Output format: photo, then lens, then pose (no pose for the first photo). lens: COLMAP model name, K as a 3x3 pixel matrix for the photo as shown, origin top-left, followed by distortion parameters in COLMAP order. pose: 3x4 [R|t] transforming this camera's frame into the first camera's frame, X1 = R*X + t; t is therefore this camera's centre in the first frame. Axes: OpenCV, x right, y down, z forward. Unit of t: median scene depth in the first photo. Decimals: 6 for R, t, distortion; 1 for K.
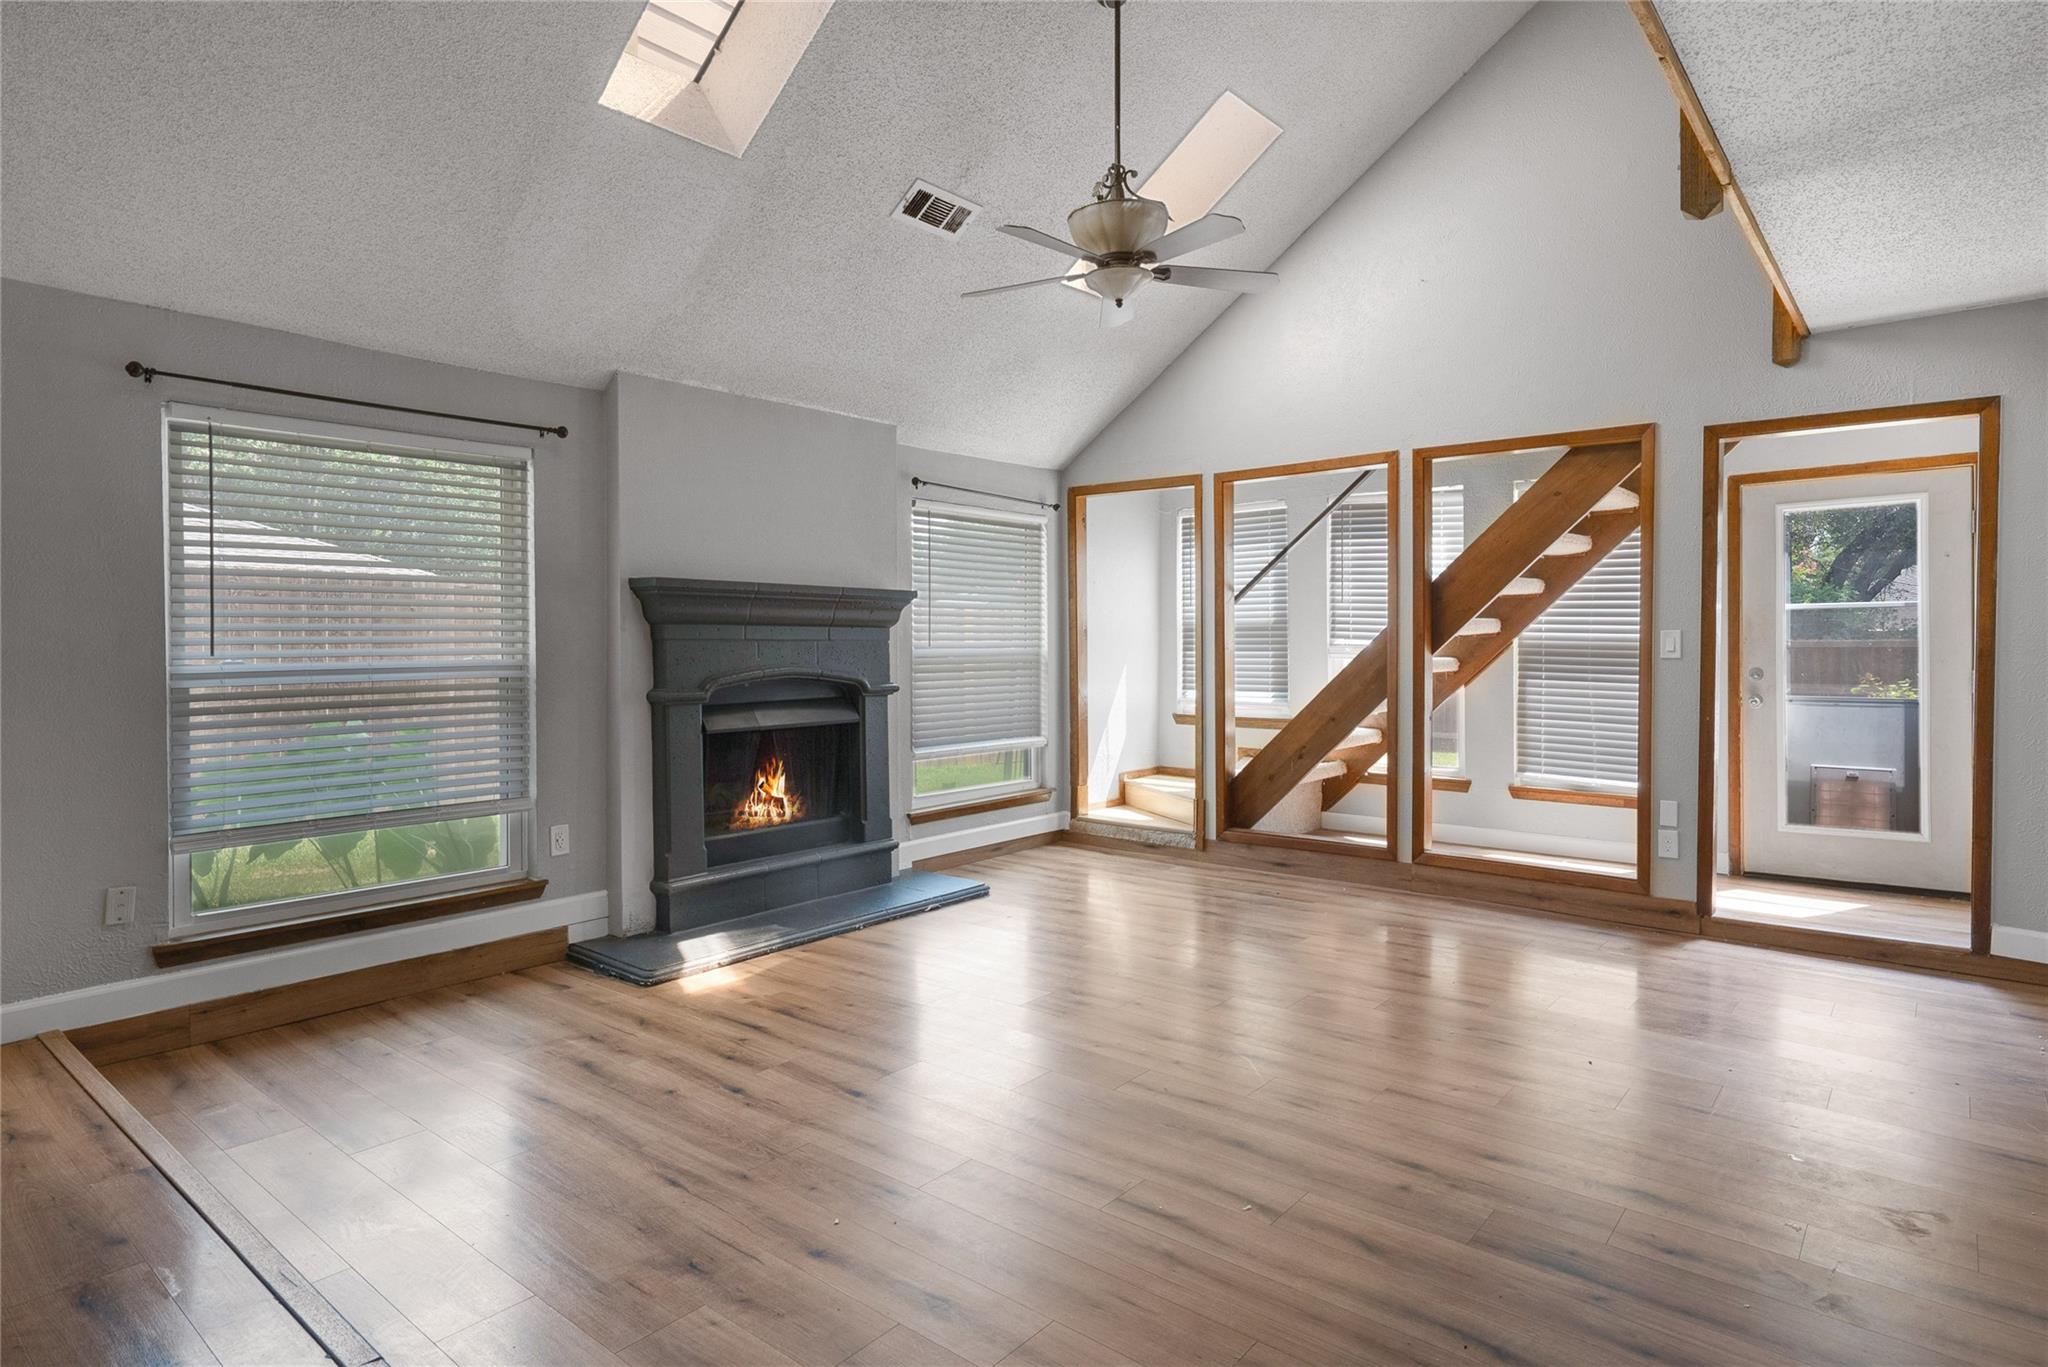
lens RADIAL K [[1116.7, 0, 1024.0], [0, 1116.7, 683.5], [0, 0, 1]] dist [-0.000147, -0.000013]
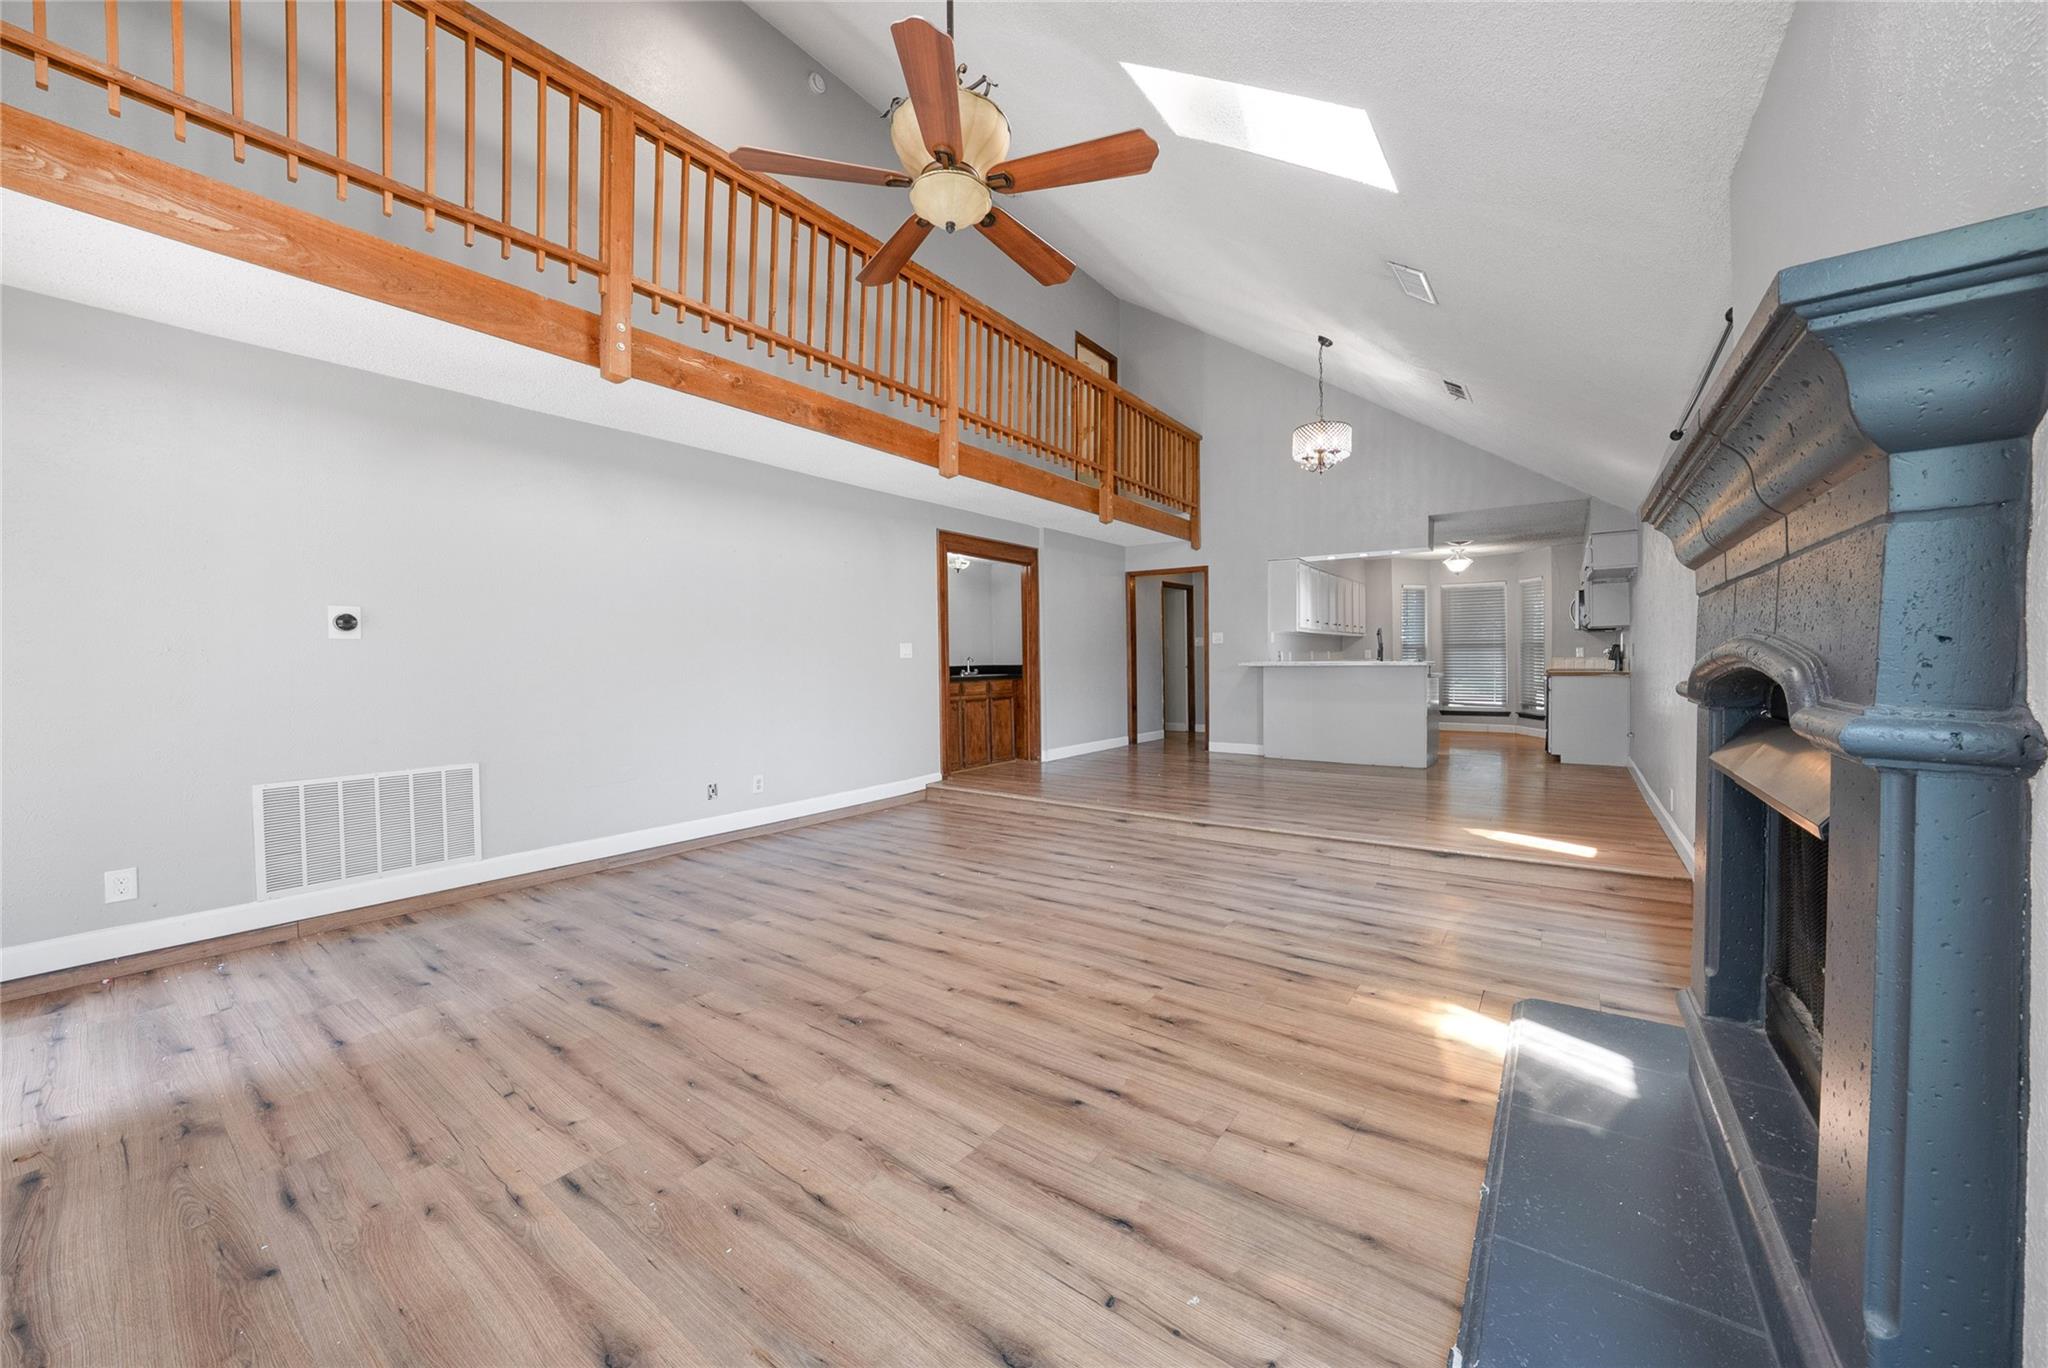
lens RADIAL K [[740.0, 0, 1024.0], [0, 740.0, 684.0], [0, 0, 1]] dist [0.001222, 0.000078]
pose [[-0.998230, 0.017902, -0.056712, 0.076380], [0.014412, 0.998012, 0.061351, -0.017910], [0.057698, 0.060425, -0.996504, 1.752087]]
